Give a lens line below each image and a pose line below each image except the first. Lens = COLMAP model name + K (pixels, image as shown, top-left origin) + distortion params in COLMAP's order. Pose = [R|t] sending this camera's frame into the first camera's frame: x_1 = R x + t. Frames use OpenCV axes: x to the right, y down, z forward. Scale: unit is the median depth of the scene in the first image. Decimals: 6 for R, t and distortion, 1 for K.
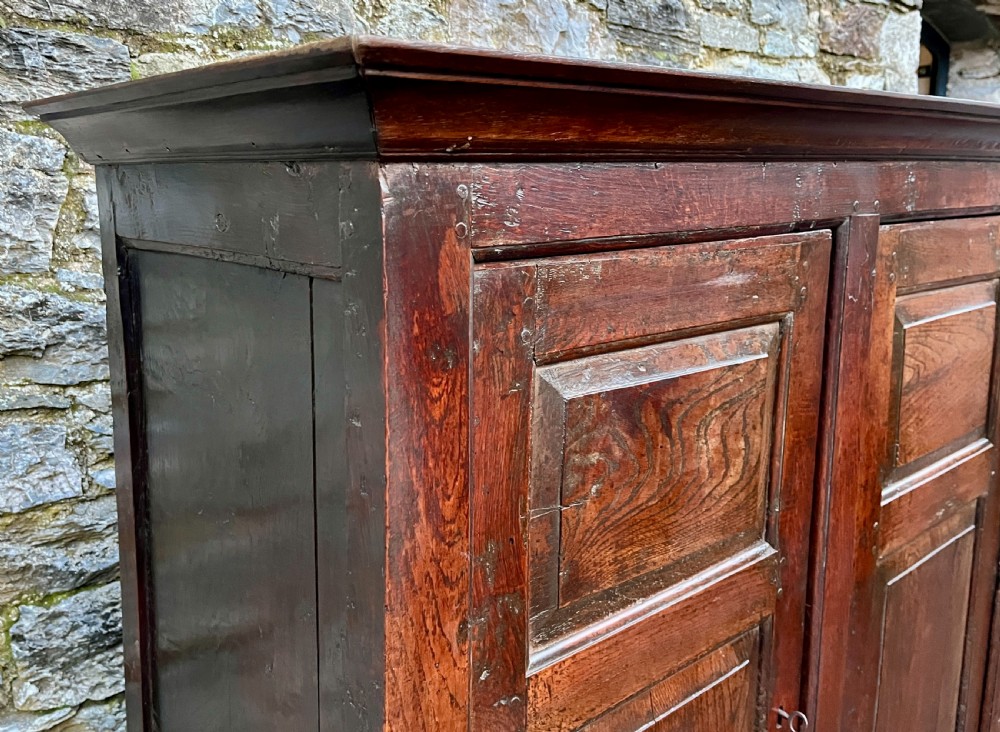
lens RADIAL K [[879.4, 0, 442.0], [0, 879.4, 315.2], [0, 0, 1]] dist [0.047198, -0.044499]
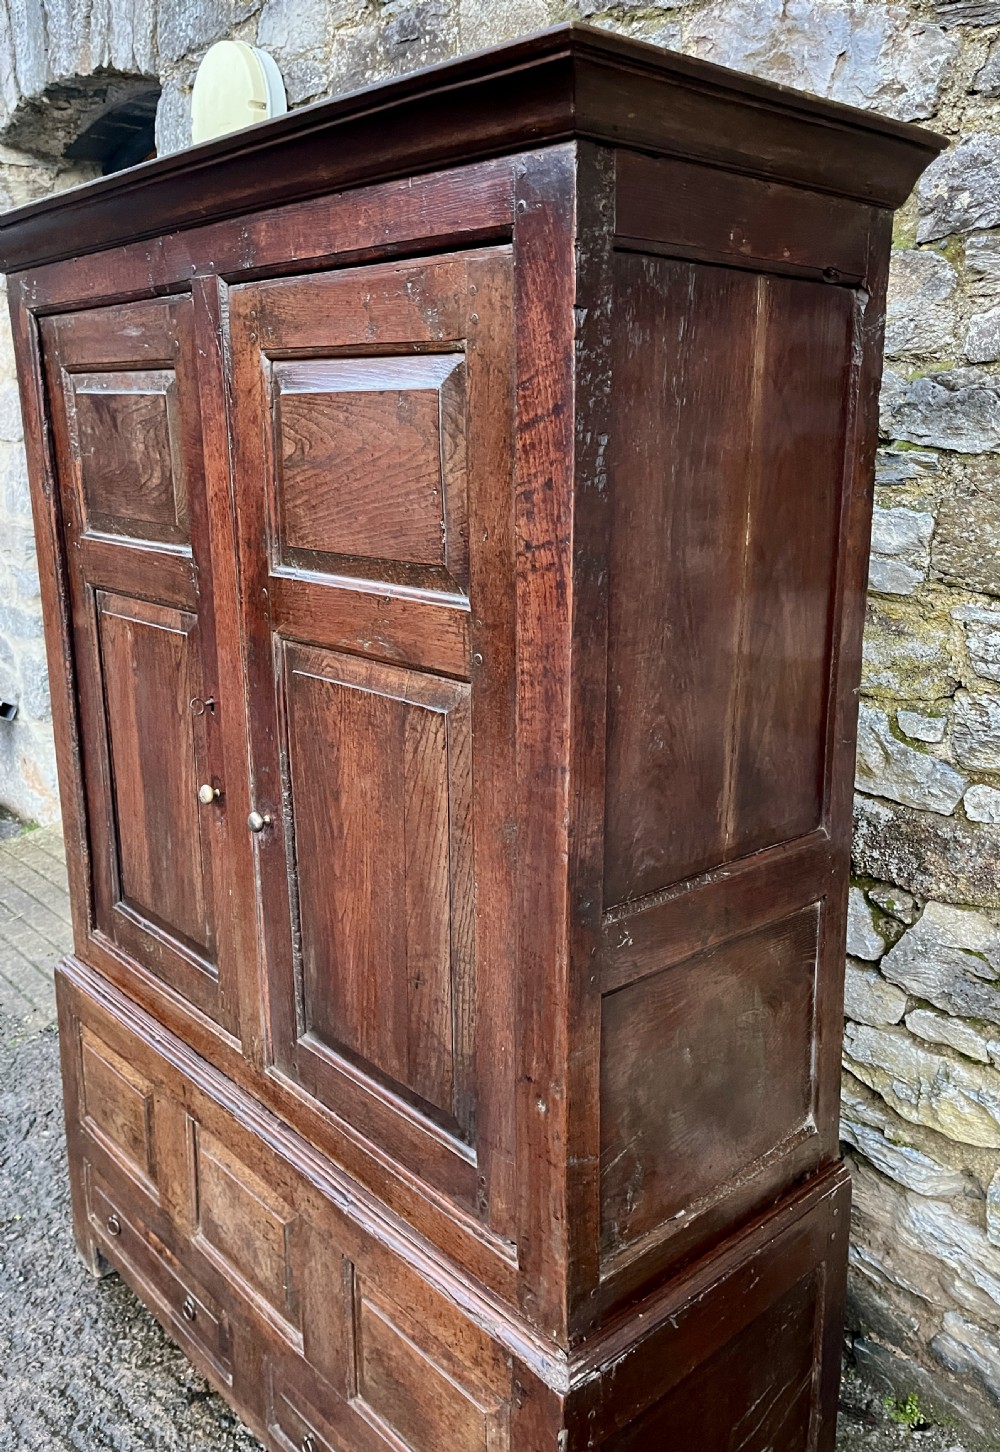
lens RADIAL K [[1153.1, 0, 558.2], [0, 1153.1, 694.2], [0, 0, 1]] dist [0.044537, -0.030708]
pose [[0.070825, 0.230245, -0.970552, 2.239584], [-0.158330, 0.963255, 0.216960, 0.008723], [0.984843, 0.138301, 0.104678, 1.471514]]
